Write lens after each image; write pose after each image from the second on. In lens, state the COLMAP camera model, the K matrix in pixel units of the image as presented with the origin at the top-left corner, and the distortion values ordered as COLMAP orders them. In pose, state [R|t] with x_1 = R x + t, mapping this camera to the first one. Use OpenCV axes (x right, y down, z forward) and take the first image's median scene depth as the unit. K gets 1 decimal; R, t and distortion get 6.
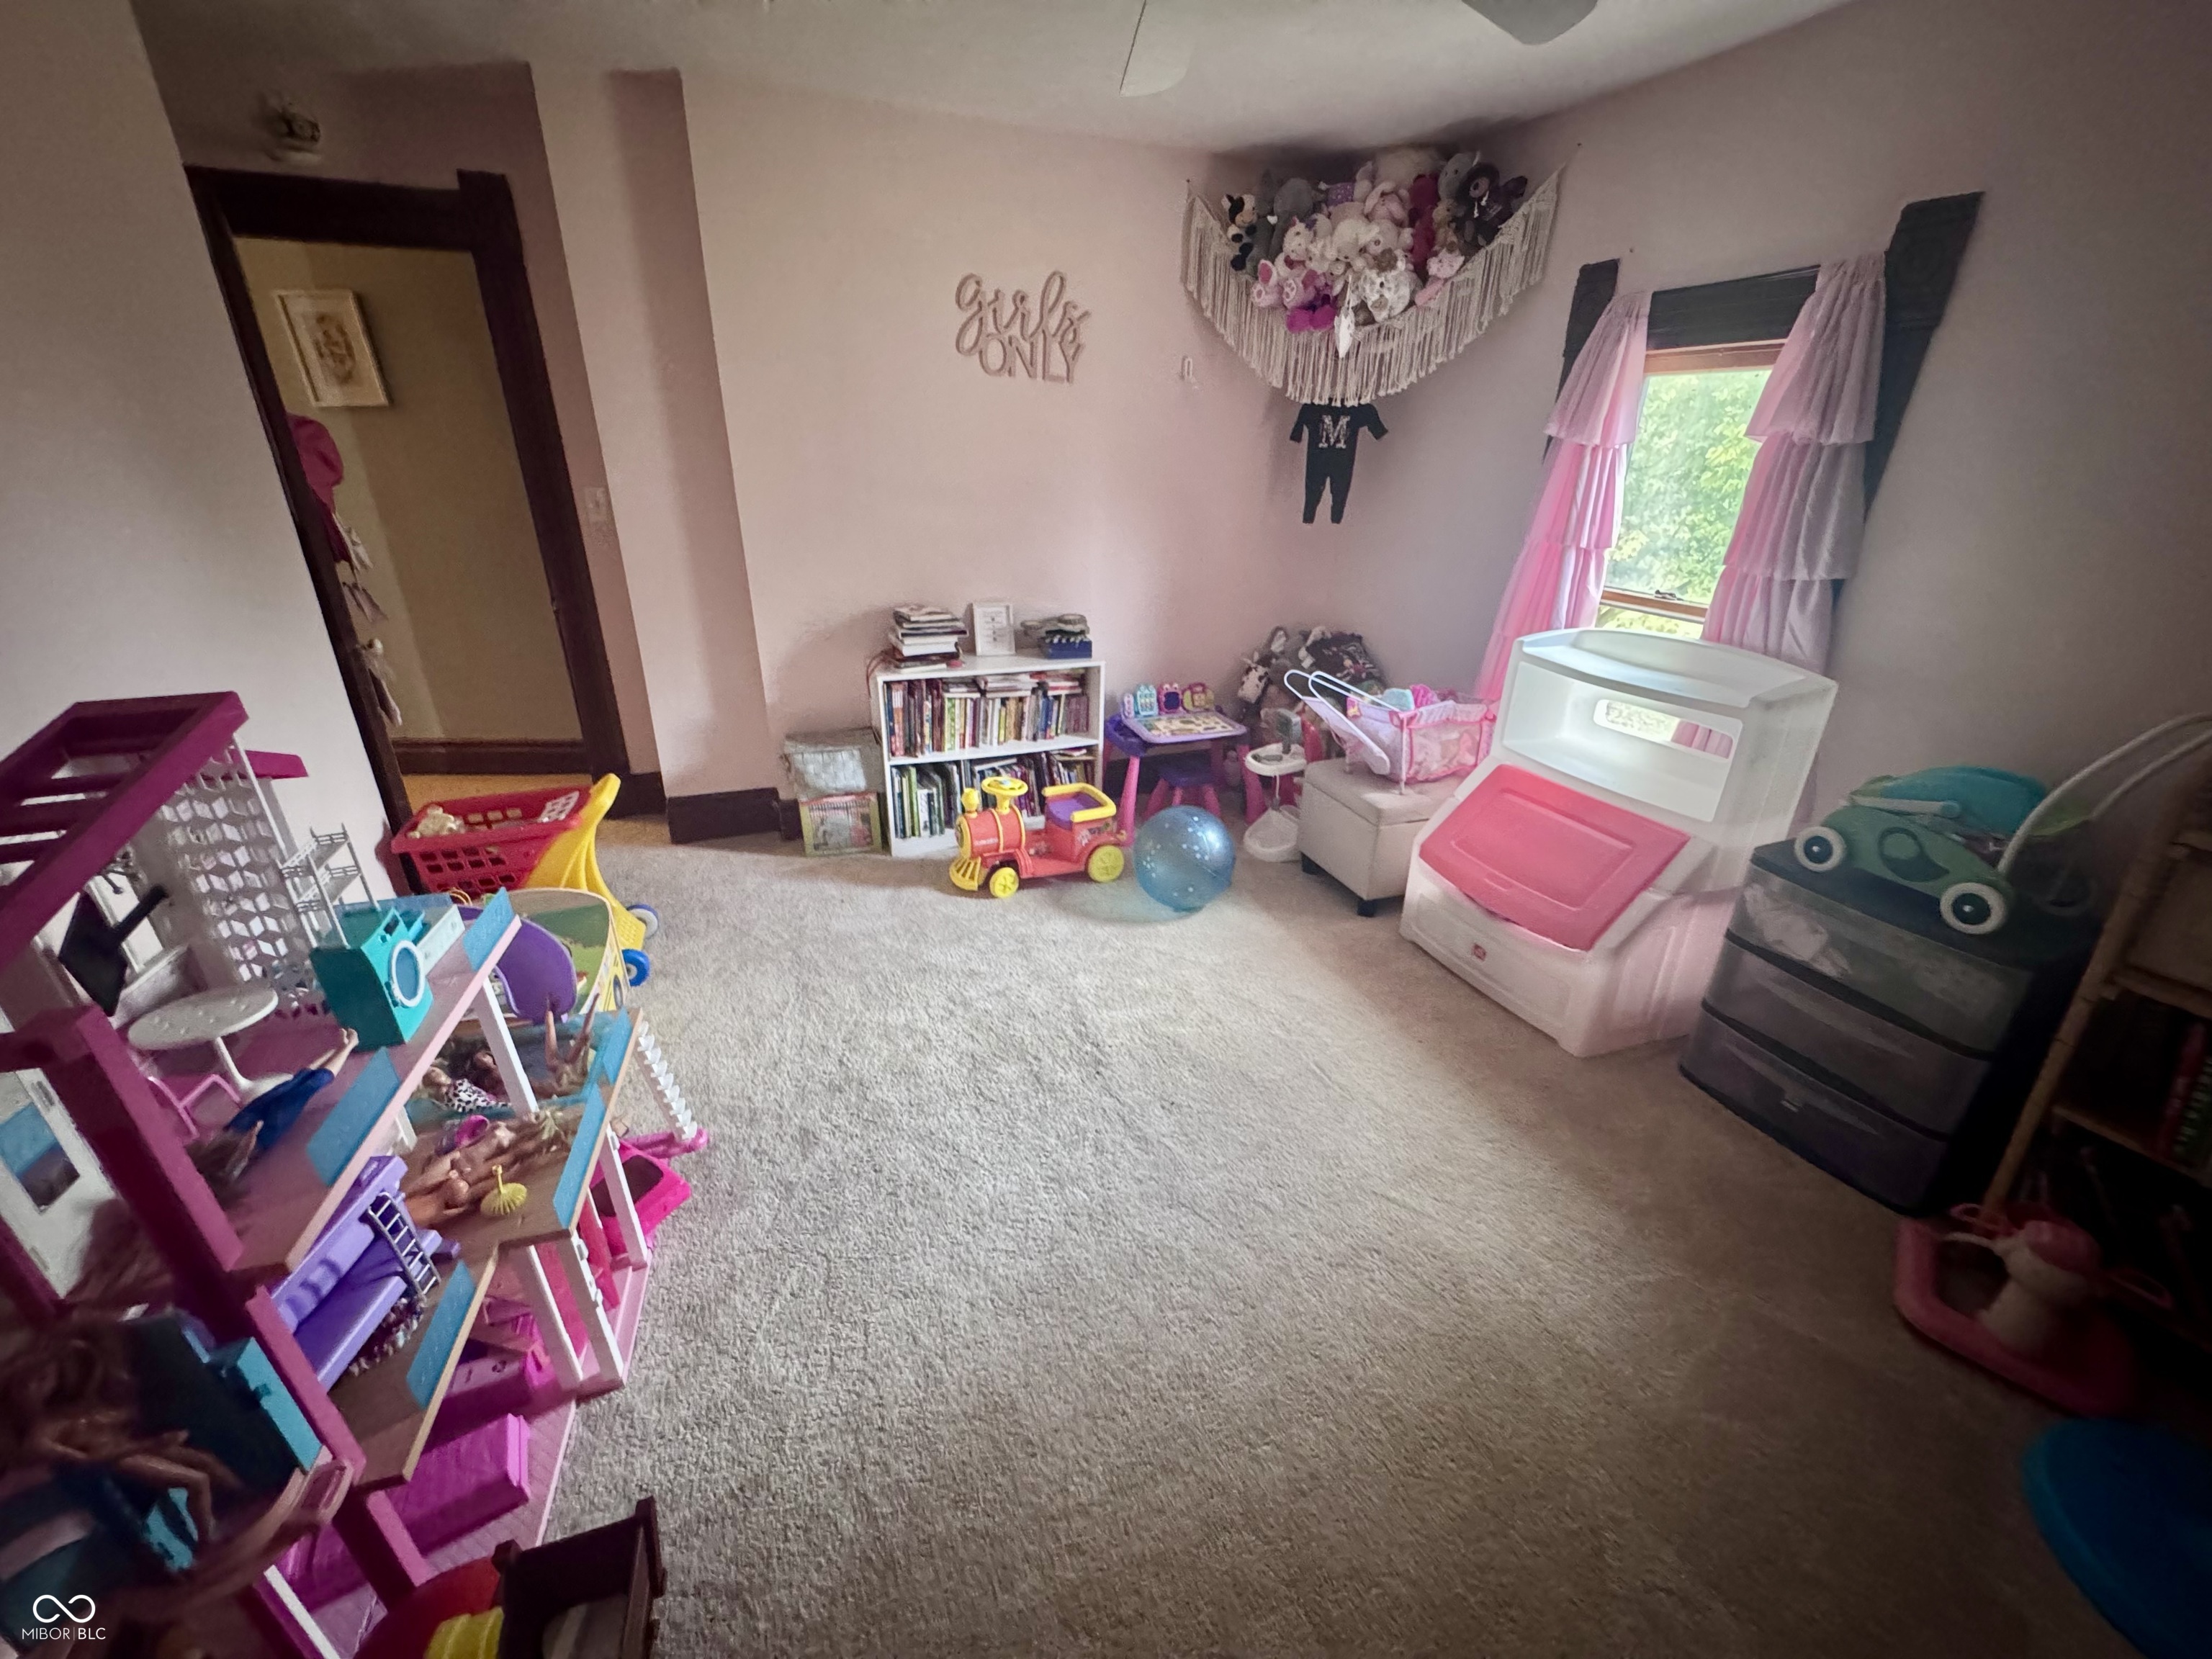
lens RADIAL K [[885.7, 0, 1106.0], [0, 885.7, 829.5], [0, 0, 1]] dist [-0.001032, -0.000109]
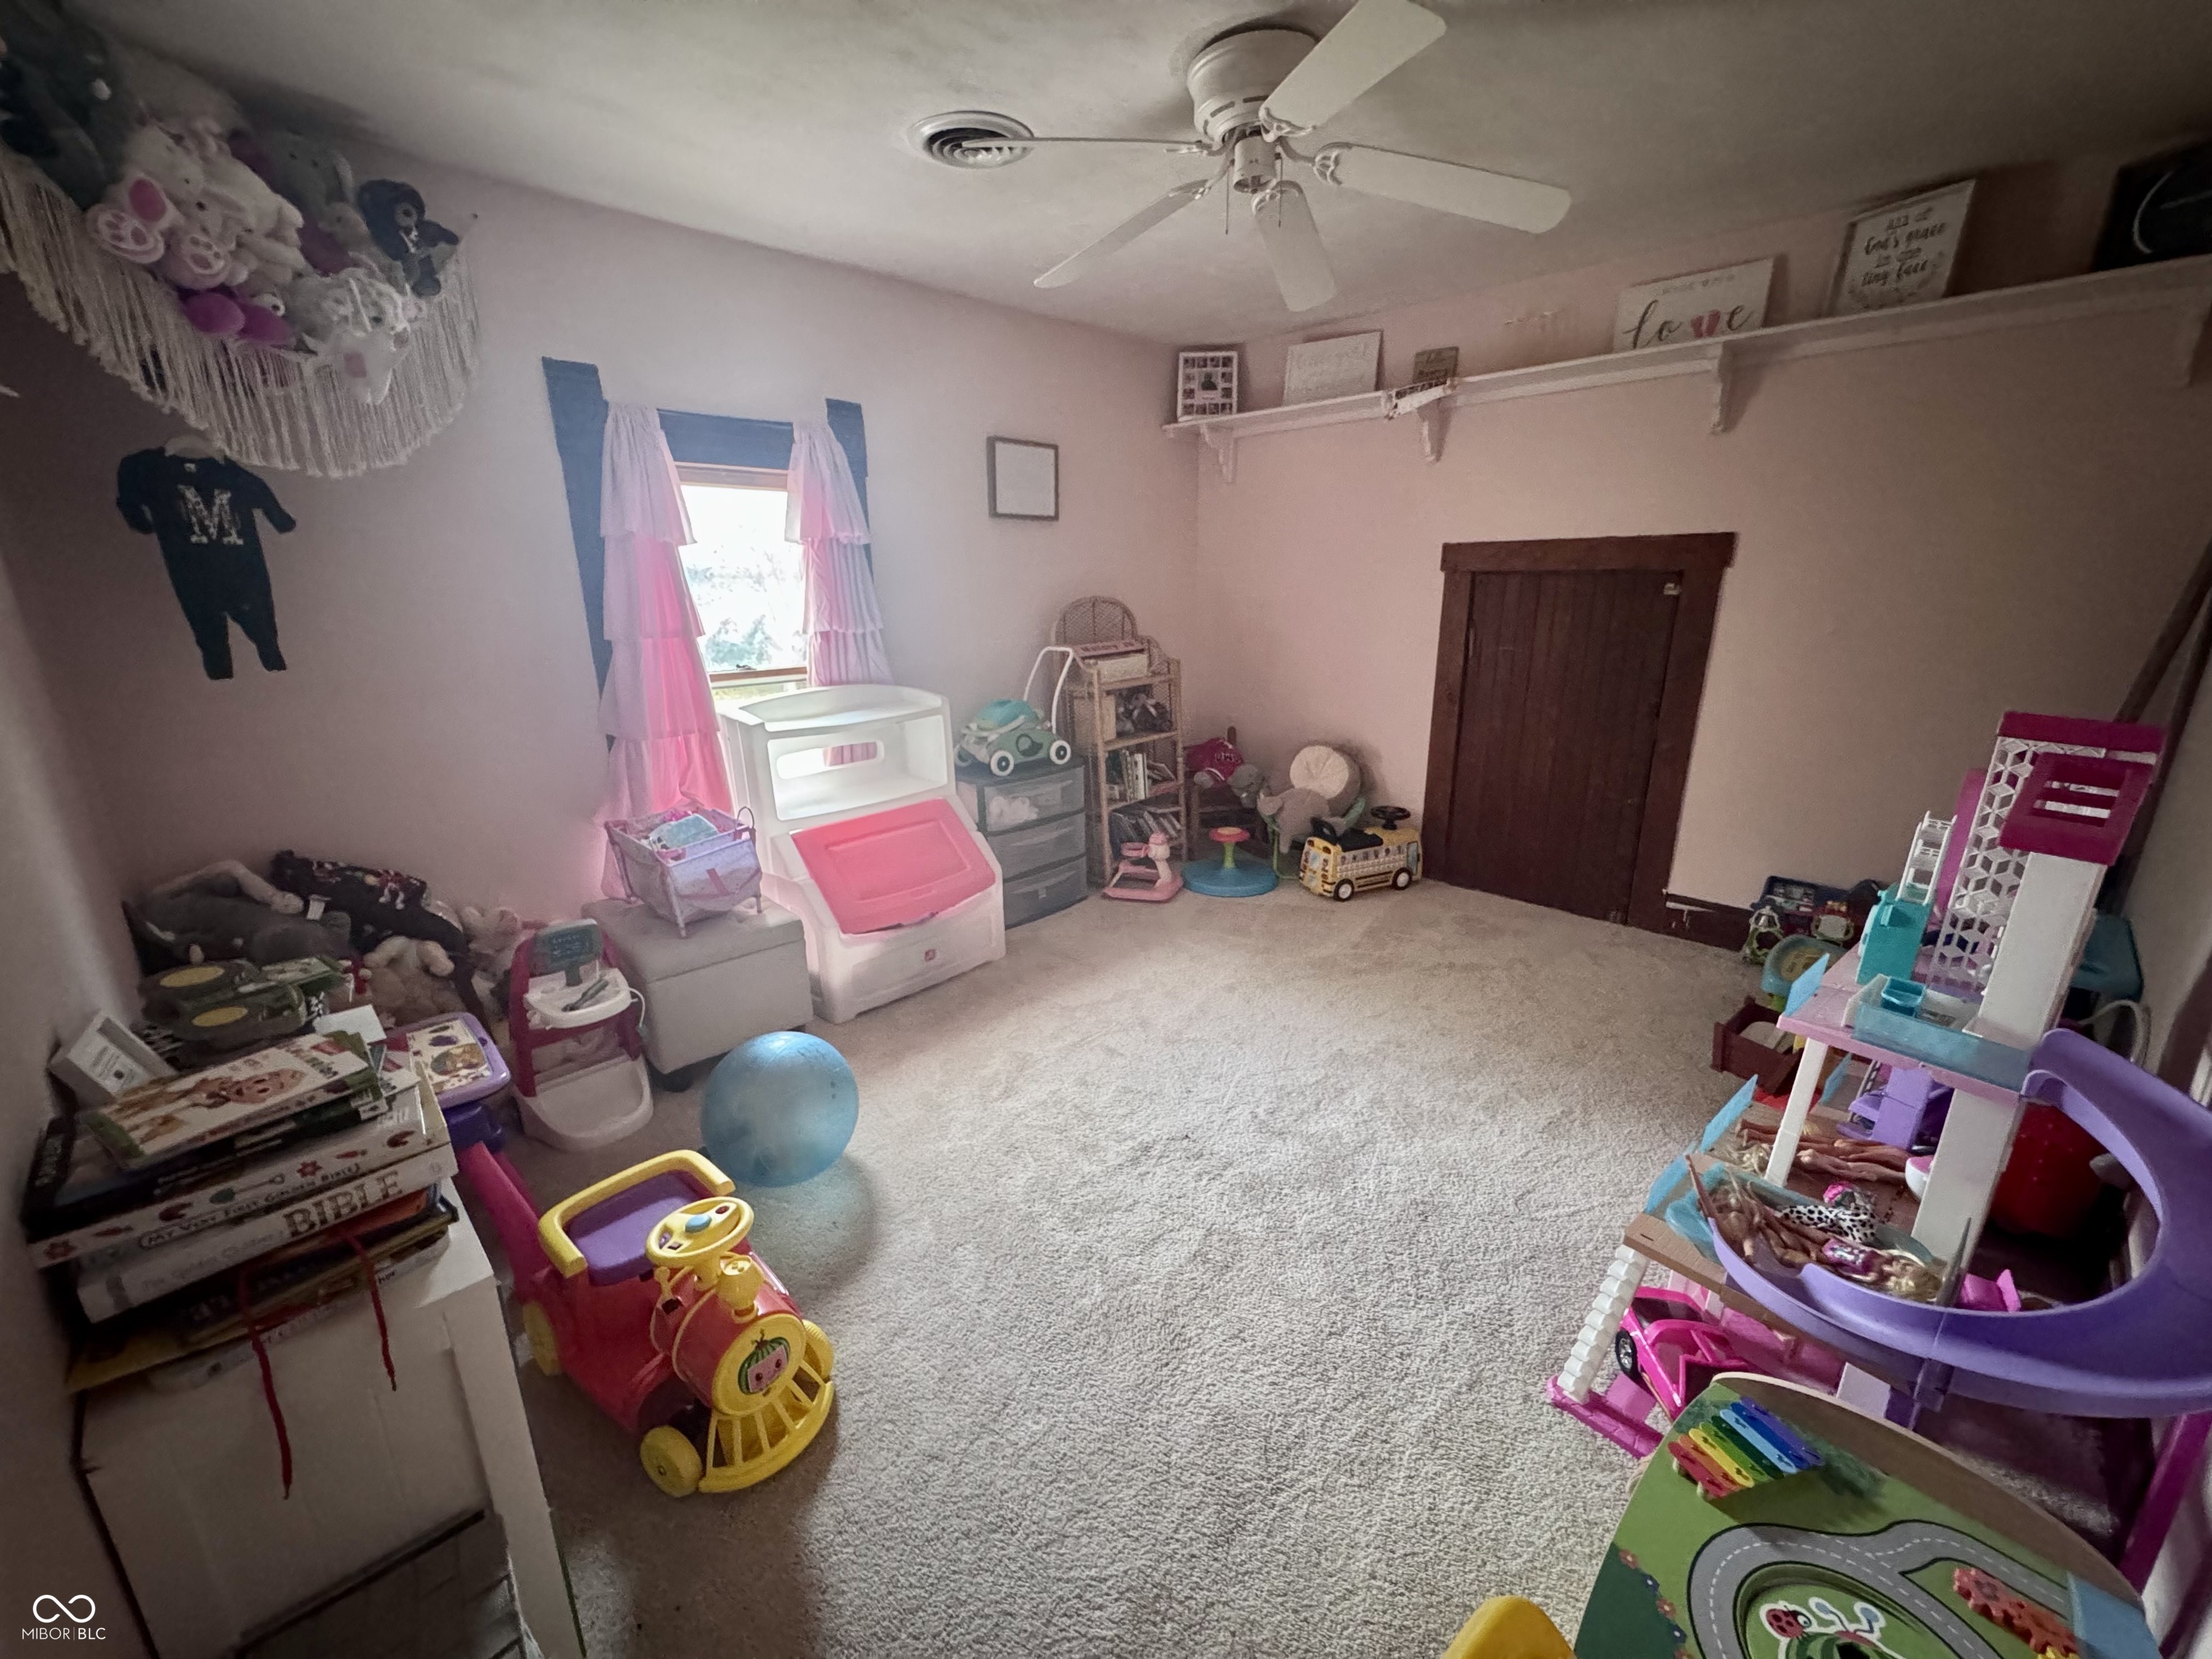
lens RADIAL K [[885.7, 0, 1106.0], [0, 885.7, 829.5], [0, 0, 1]] dist [-0.001032, -0.000109]
pose [[-0.398643, -0.265010, 0.877983, -0.658508], [0.372013, 0.828315, 0.418928, -0.403838], [-0.838267, 0.493623, -0.231614, 0.983863]]
